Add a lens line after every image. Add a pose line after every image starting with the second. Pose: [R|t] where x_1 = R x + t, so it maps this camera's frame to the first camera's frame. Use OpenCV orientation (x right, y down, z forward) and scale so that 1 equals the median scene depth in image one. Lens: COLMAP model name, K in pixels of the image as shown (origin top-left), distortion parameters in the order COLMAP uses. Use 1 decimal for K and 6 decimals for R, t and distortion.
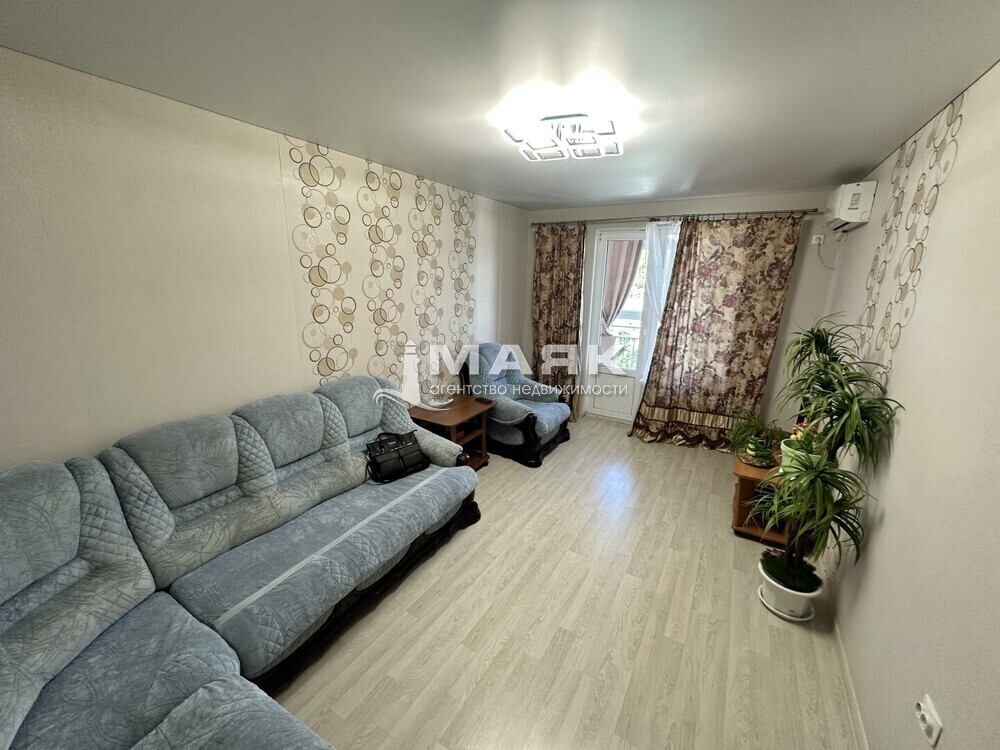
lens RADIAL K [[400.7, 0, 500.4], [0, 400.7, 374.4], [0, 0, 1]] dist [-0.005498, 0.001811]
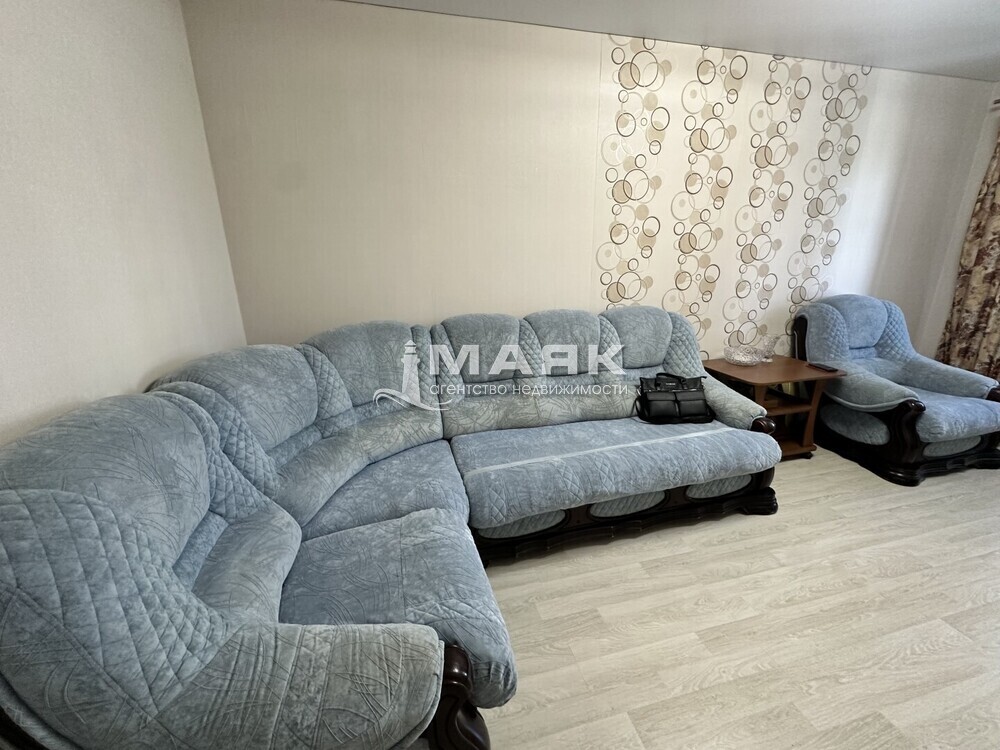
lens RADIAL K [[400.7, 0, 498.5], [0, 400.7, 374.3], [0, 0, 1]] dist [-0.005498, 0.001811]
pose [[0.706927, 0.168338, -0.686962, 0.057748], [-0.142348, 0.985252, 0.094948, 0.132491], [0.692814, 0.030667, 0.720464, 0.139332]]
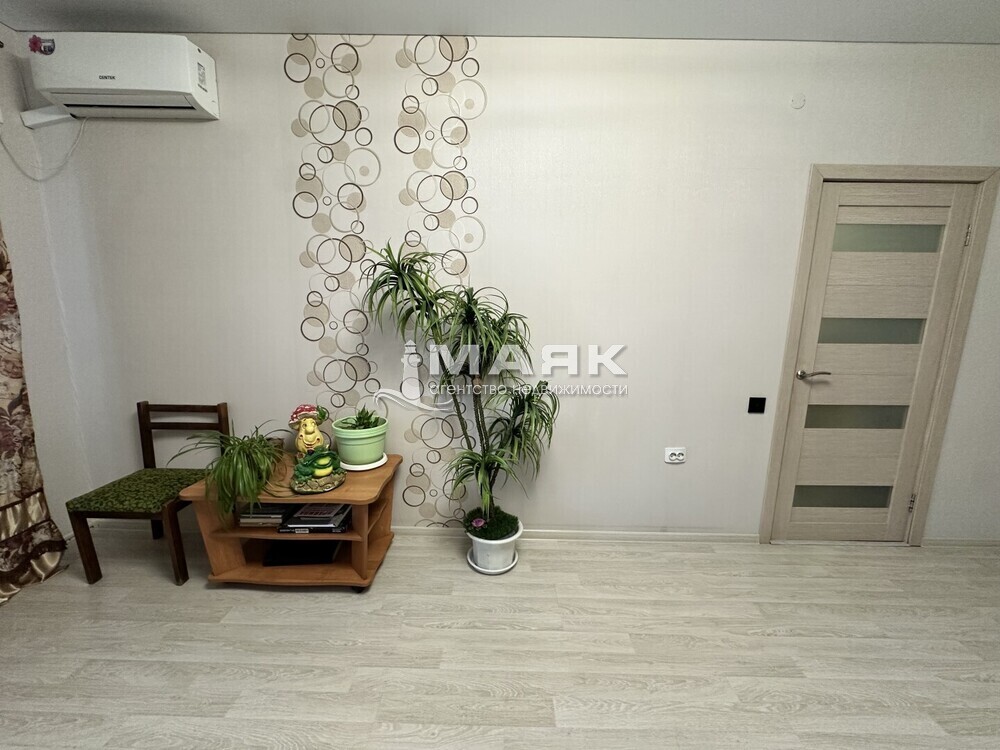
lens RADIAL K [[400.7, 0, 493.5], [0, 400.7, 374.5], [0, 0, 1]] dist [-0.005498, 0.001811]
pose [[-0.508648, -0.173412, 0.843330, 0.002267], [0.183732, 0.935081, 0.303095, -0.090321], [-0.841142, 0.309115, -0.443765, 1.098863]]
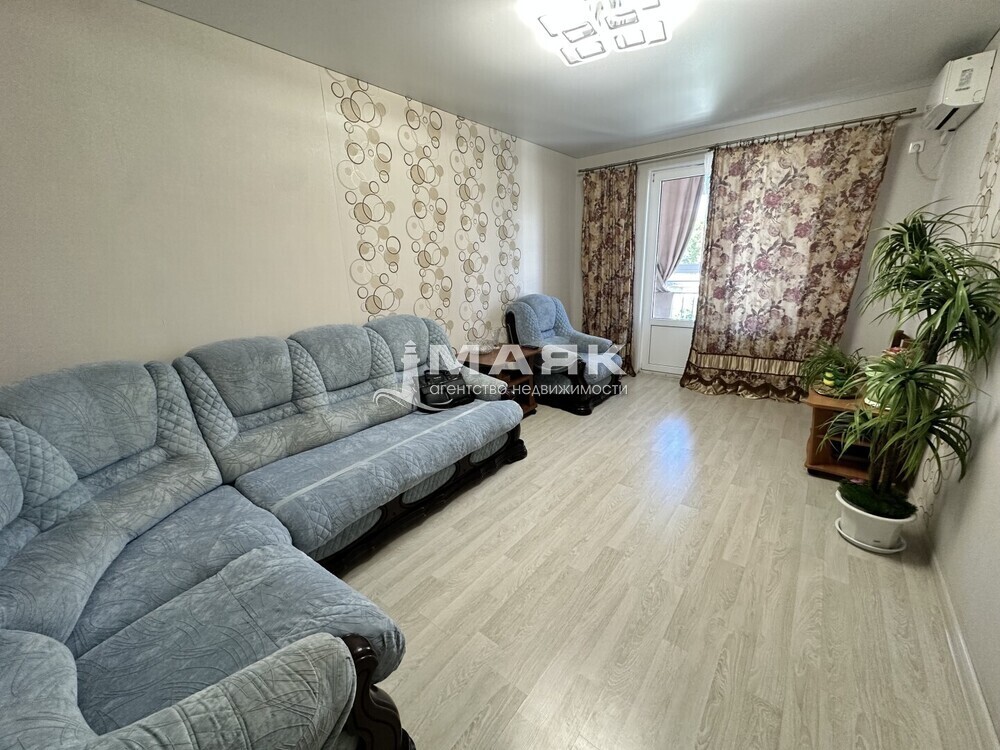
lens RADIAL K [[400.7, 0, 500.2], [0, 400.7, 374.1], [0, 0, 1]] dist [-0.005498, 0.001811]
pose [[0.990433, -0.016587, -0.136995, 0.027457], [0.020302, 0.999462, 0.025762, 0.151428], [0.136494, -0.028297, 0.990237, 0.020723]]
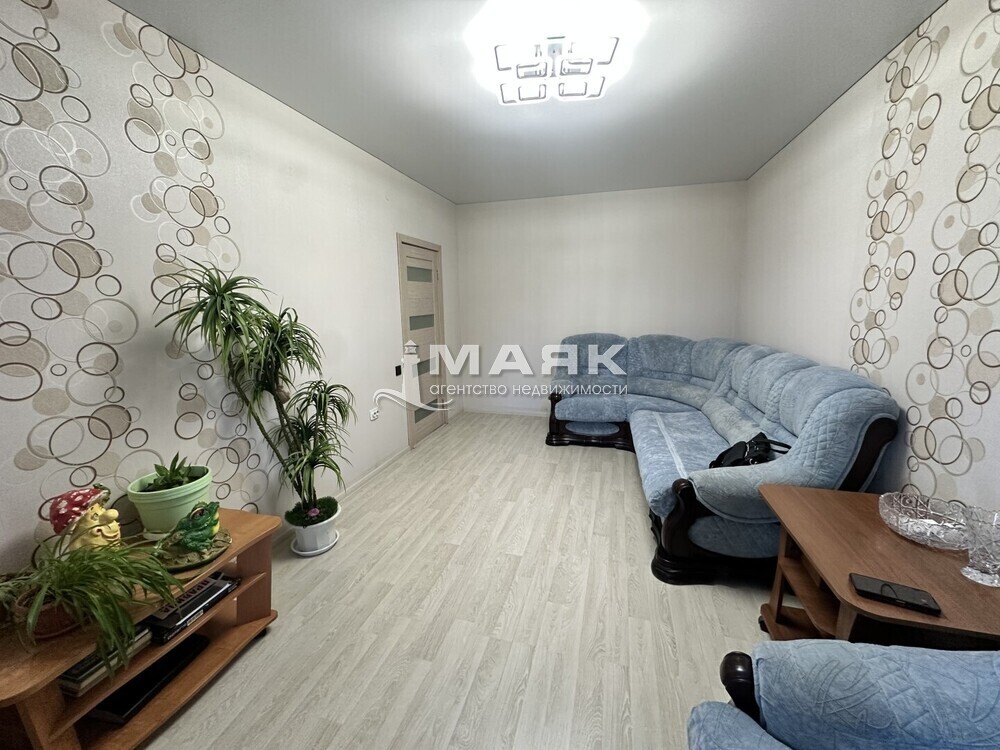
lens RADIAL K [[400.7, 0, 505.8], [0, 400.7, 376.3], [0, 0, 1]] dist [-0.005498, 0.001811]
pose [[-0.962618, 0.046429, -0.266852, 0.421195], [-0.068083, 0.912093, 0.404290, -0.249169], [0.262165, 0.407345, -0.874837, 1.614871]]
